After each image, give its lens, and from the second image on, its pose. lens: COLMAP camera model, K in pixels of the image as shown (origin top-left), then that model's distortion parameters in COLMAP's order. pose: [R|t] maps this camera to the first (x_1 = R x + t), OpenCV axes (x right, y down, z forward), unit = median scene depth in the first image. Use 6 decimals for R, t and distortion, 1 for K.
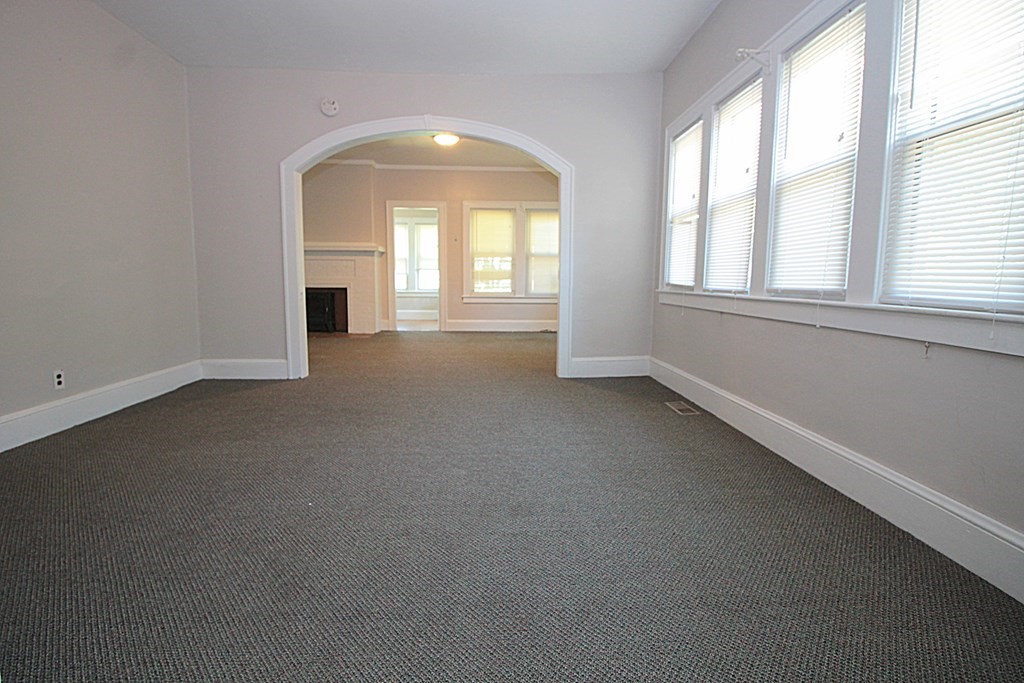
lens RADIAL K [[488.9, 0, 511.0], [0, 488.9, 327.7], [0, 0, 1]] dist [-0.001581, -0.011472]
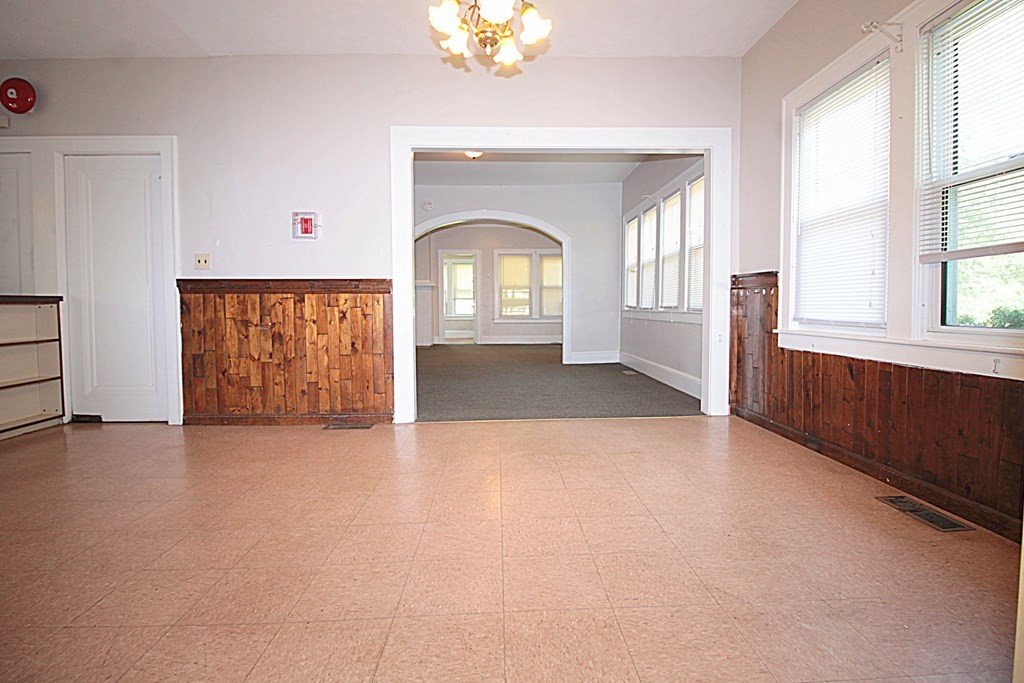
lens RADIAL K [[488.9, 0, 511.0], [0, 488.9, 327.7], [0, 0, 1]] dist [-0.001581, -0.011472]
pose [[0.999779, -0.011306, -0.017749, -0.027975], [0.010270, 0.998297, -0.057427, 0.043010], [0.018368, 0.057232, 0.998192, -0.376893]]
